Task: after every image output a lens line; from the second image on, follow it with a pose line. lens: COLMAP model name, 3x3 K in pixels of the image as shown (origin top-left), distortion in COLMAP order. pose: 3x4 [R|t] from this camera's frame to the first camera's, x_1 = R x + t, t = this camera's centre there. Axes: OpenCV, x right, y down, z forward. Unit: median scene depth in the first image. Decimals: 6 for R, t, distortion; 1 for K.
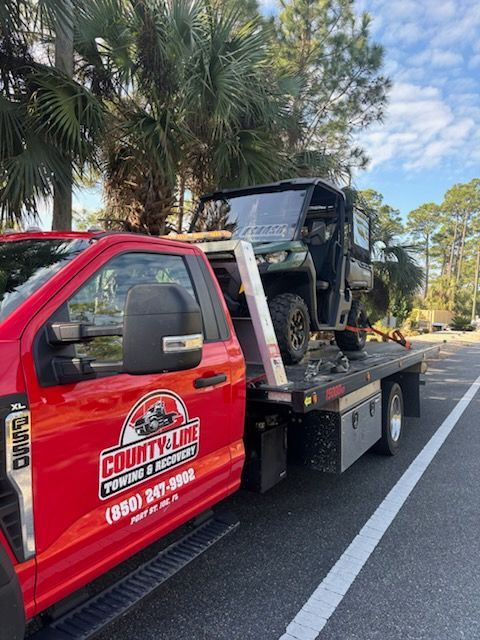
lens RADIAL K [[482.6, 0, 240.0], [0, 482.6, 320.0], [0, 0, 1]] dist [-0.004236, -0.000333]
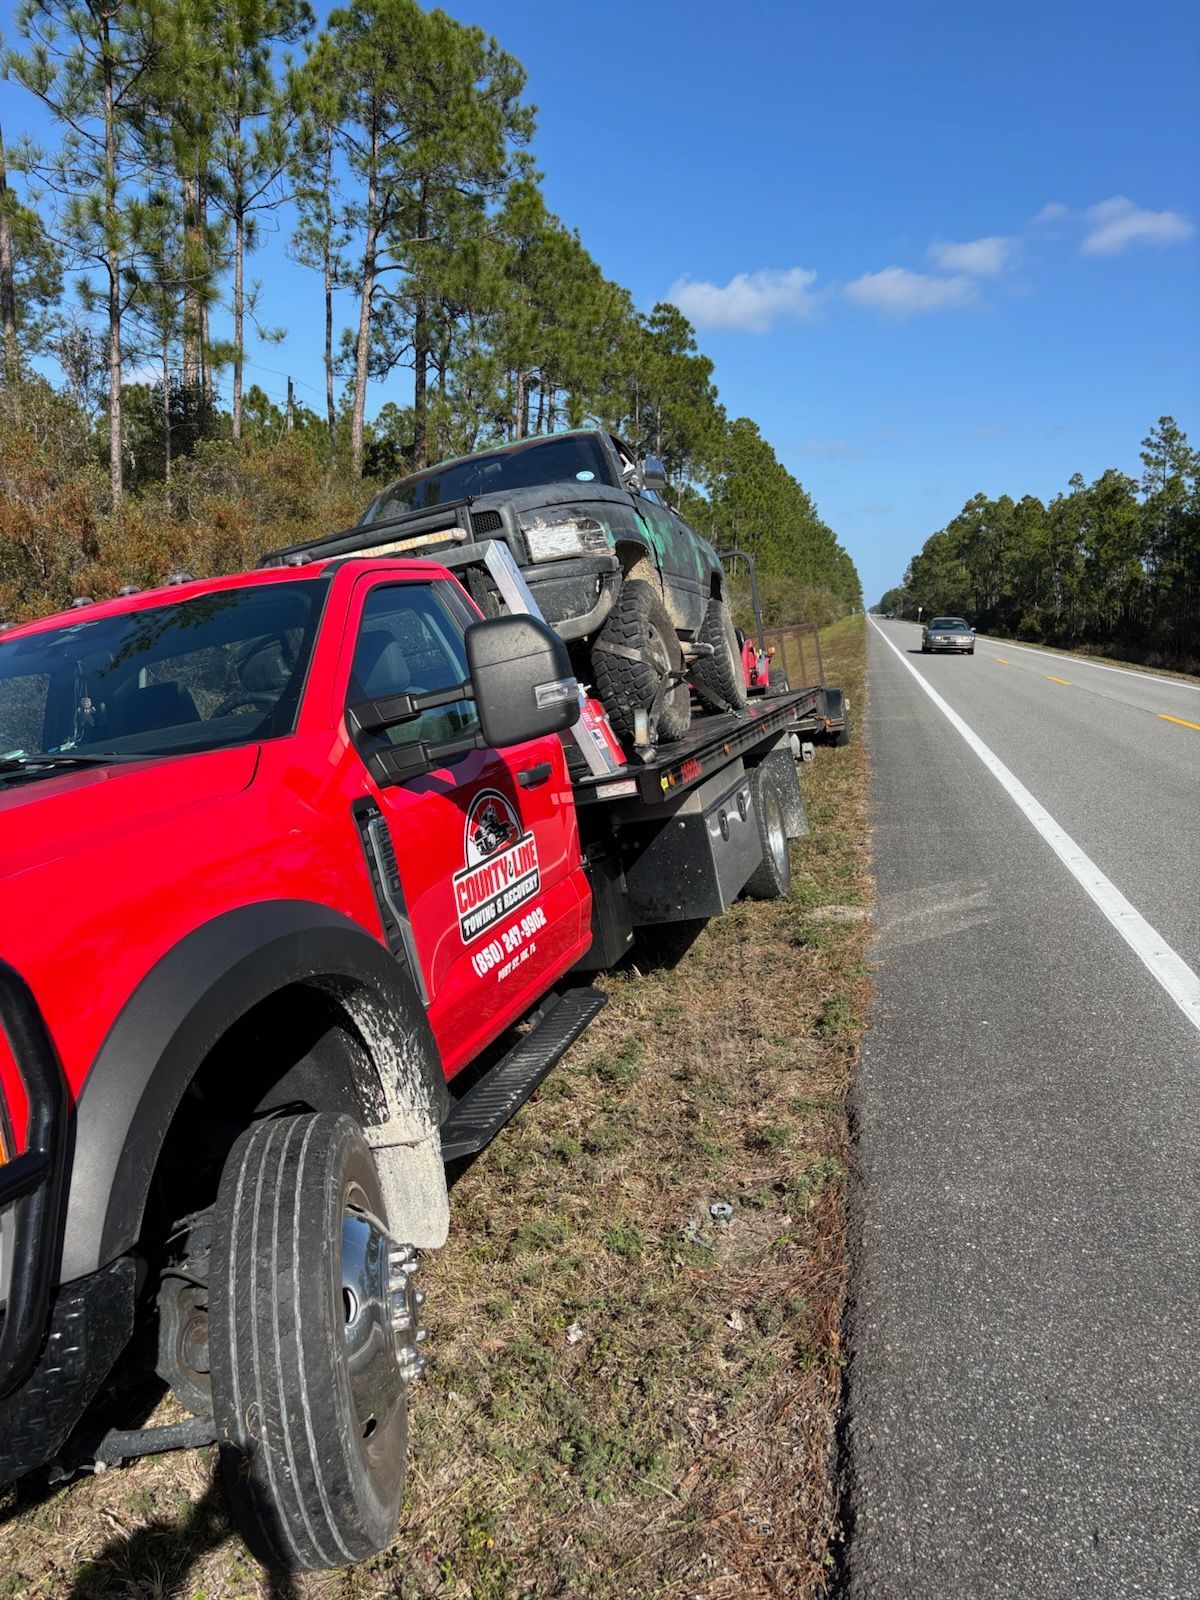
lens RADIAL K [[1184.8, 0, 644.5], [0, 1184.8, 803.3], [0, 0, 1]] dist [0.002147, -0.000654]
pose [[0.945202, -0.206166, 0.253157, -0.383533], [0.187788, 0.977604, 0.095004, 0.052453], [-0.267074, -0.042258, 0.962749, -0.631385]]
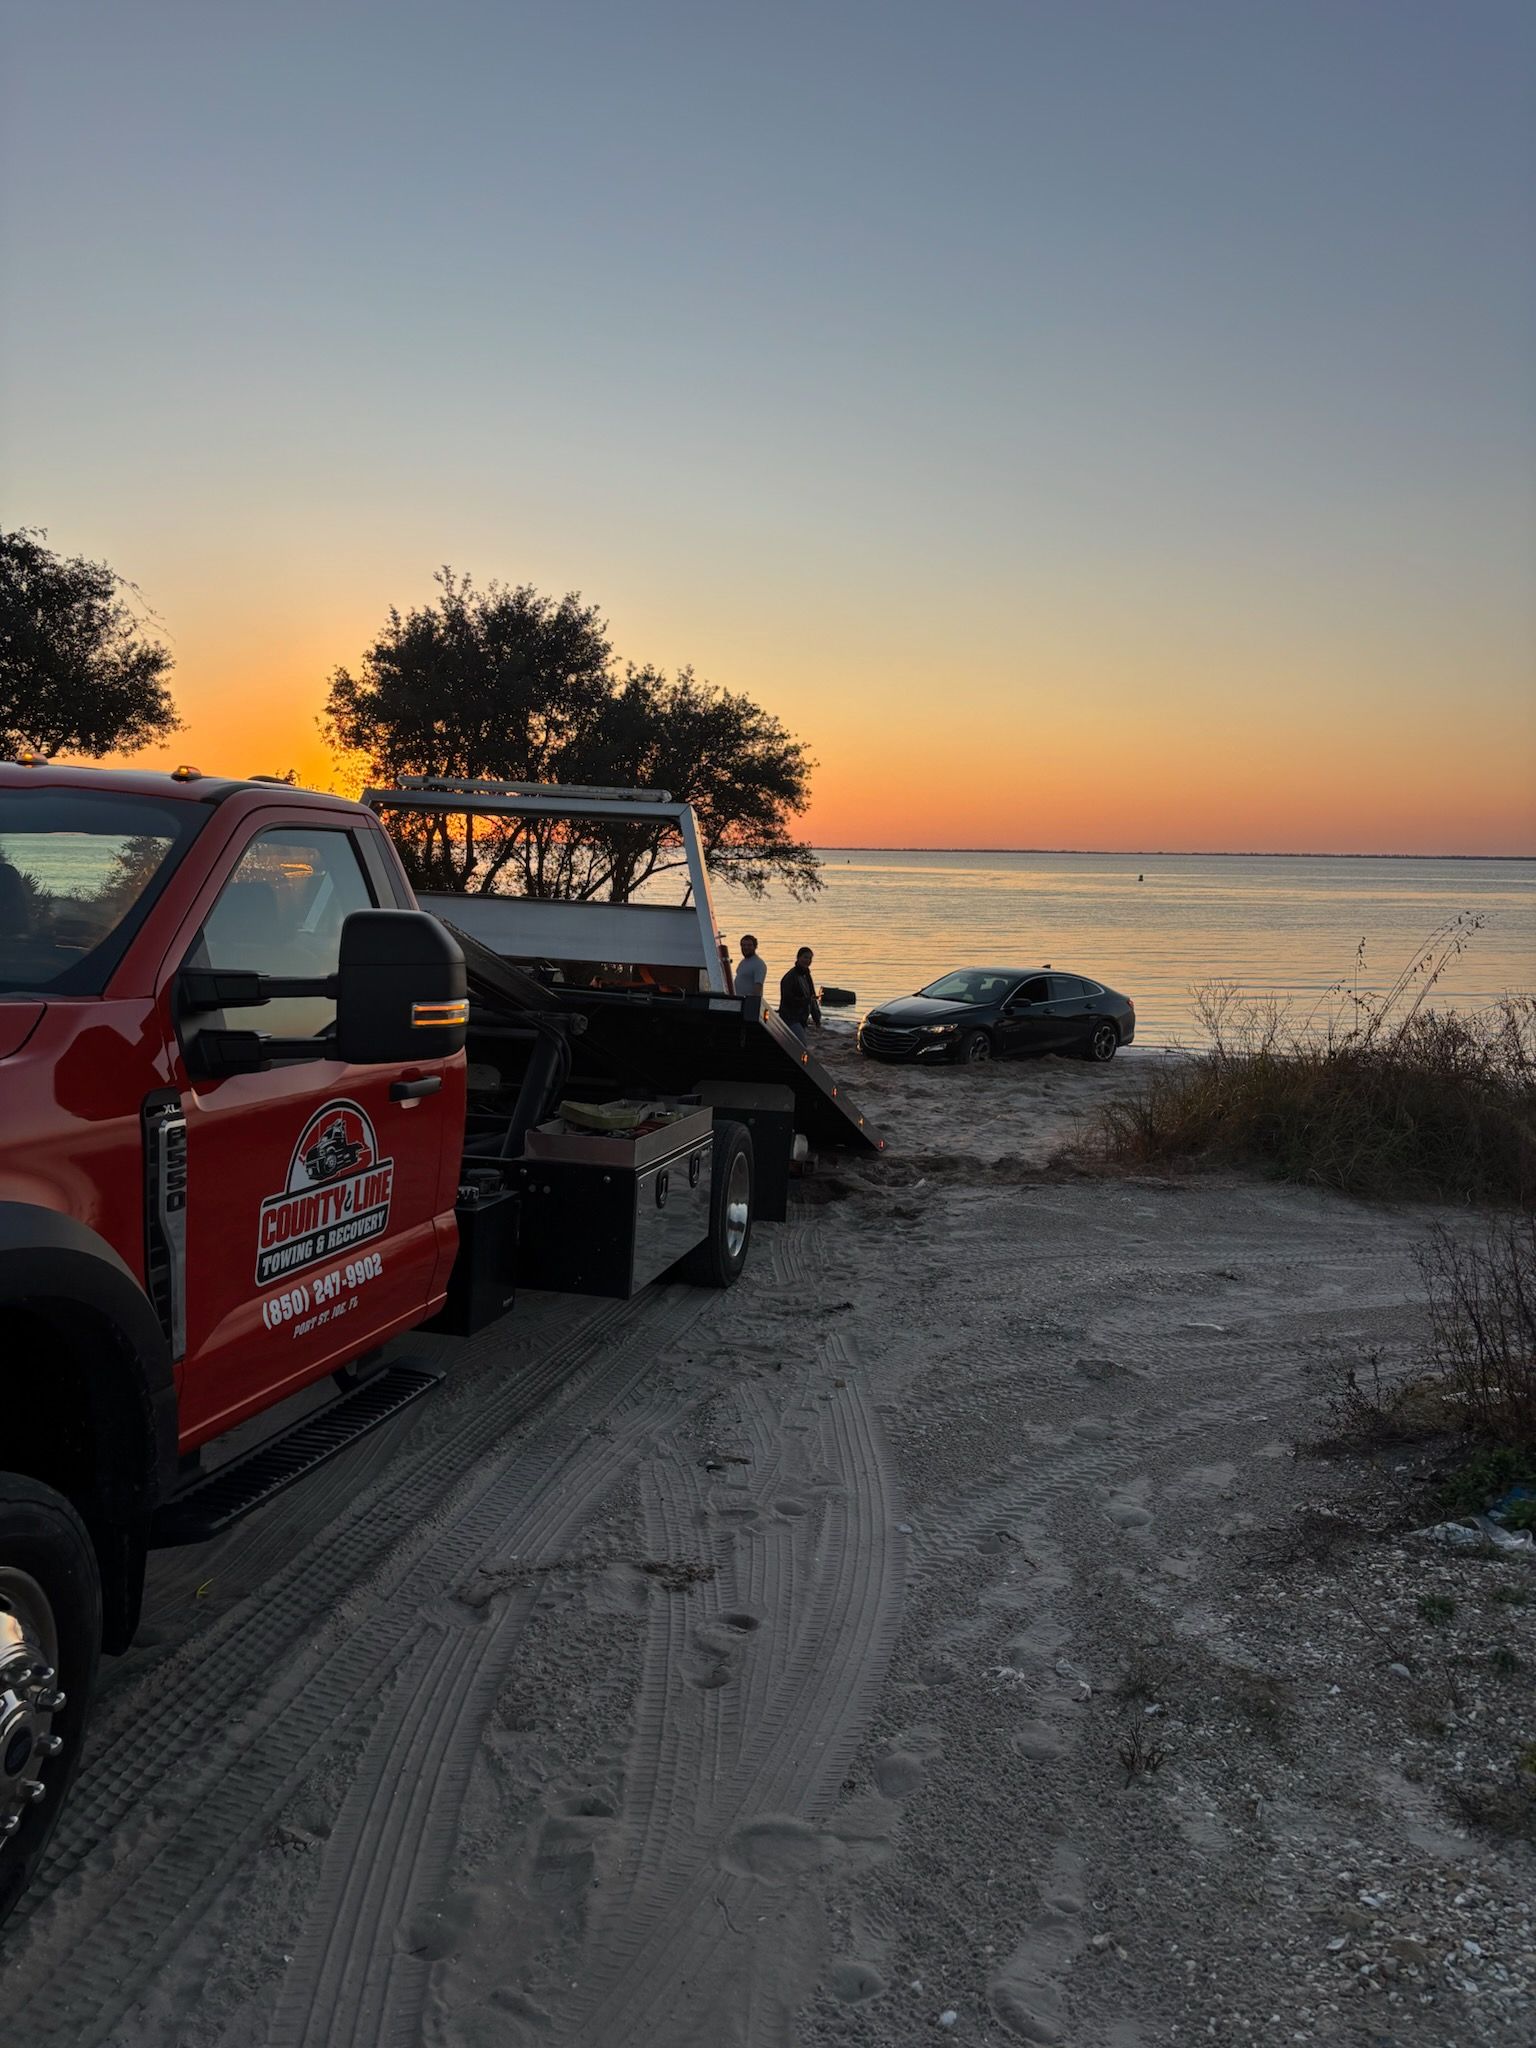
lens RADIAL K [[1516.6, 0, 824.9], [0, 1516.6, 1028.2], [0, 0, 1]] dist [0.002147, -0.000654]
pose [[0.931067, 0.030223, 0.363593, -0.286024], [-0.048522, 0.997968, 0.041297, -0.029771], [-0.361606, -0.056093, 0.930642, -0.775665]]
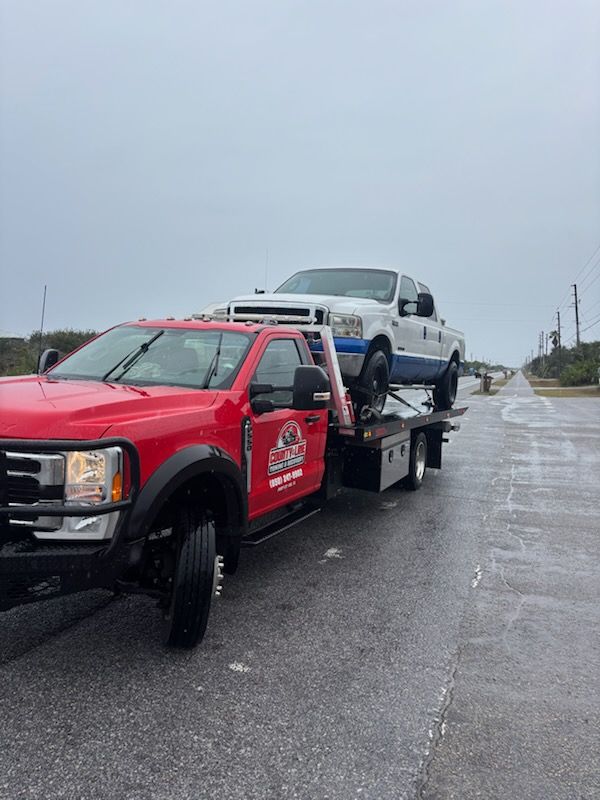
lens RADIAL K [[603.2, 0, 300.0], [0, 603.2, 400.0], [0, 0, 1]] dist [-0.004236, -0.000333]
pose [[0.993547, 0.047081, 0.103192, -0.377758], [-0.052908, 0.997112, 0.054476, -0.057458], [-0.100329, -0.059584, 0.993169, -1.241431]]
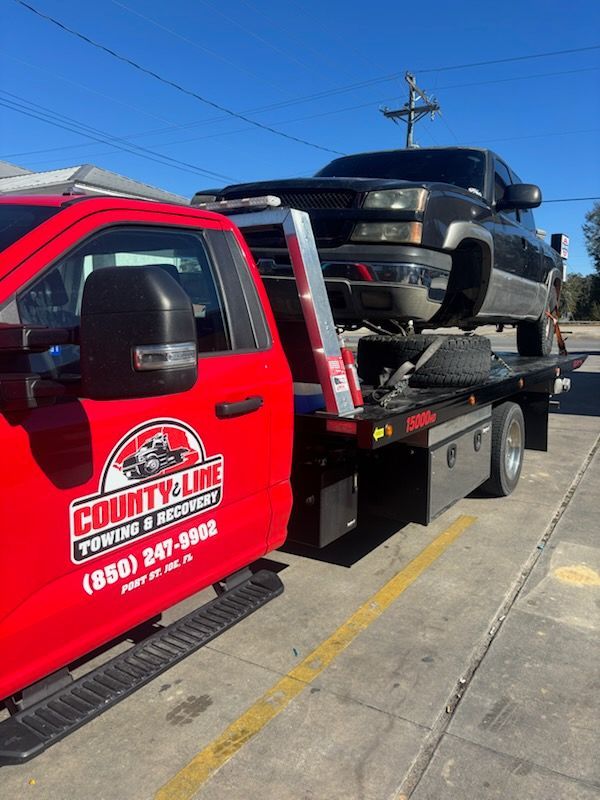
lens RADIAL K [[603.2, 0, 300.0], [0, 603.2, 400.0], [0, 0, 1]] dist [-0.004236, -0.000333]
pose [[0.998441, 0.009895, -0.054924, 0.097127], [-0.002764, 0.991717, 0.128410, -0.000548], [0.055740, -0.128058, 0.990199, 0.110446]]
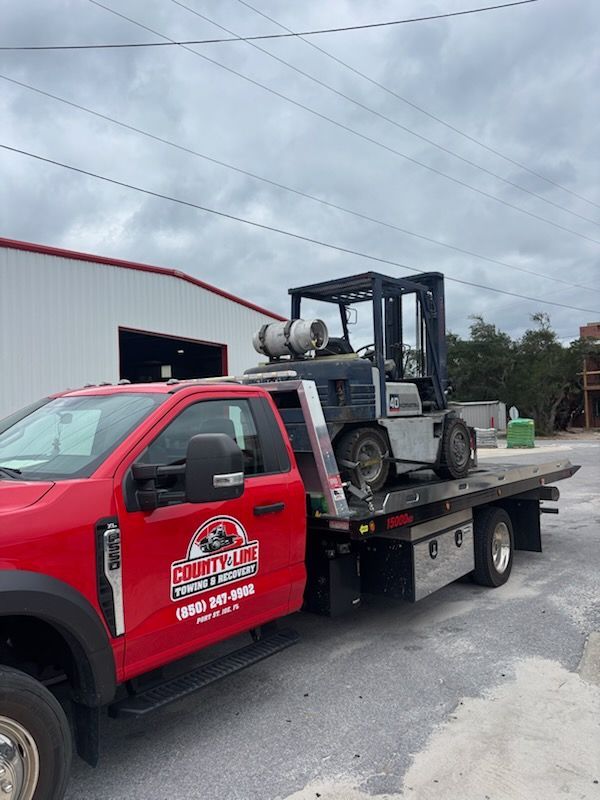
lens RADIAL K [[603.2, 0, 300.0], [0, 603.2, 400.0], [0, 0, 1]] dist [-0.004236, -0.000333]
pose [[0.992904, -0.022135, -0.116844, 0.223078], [0.015227, 0.998101, -0.059682, -0.055837], [0.117943, 0.057479, 0.991355, -0.525705]]
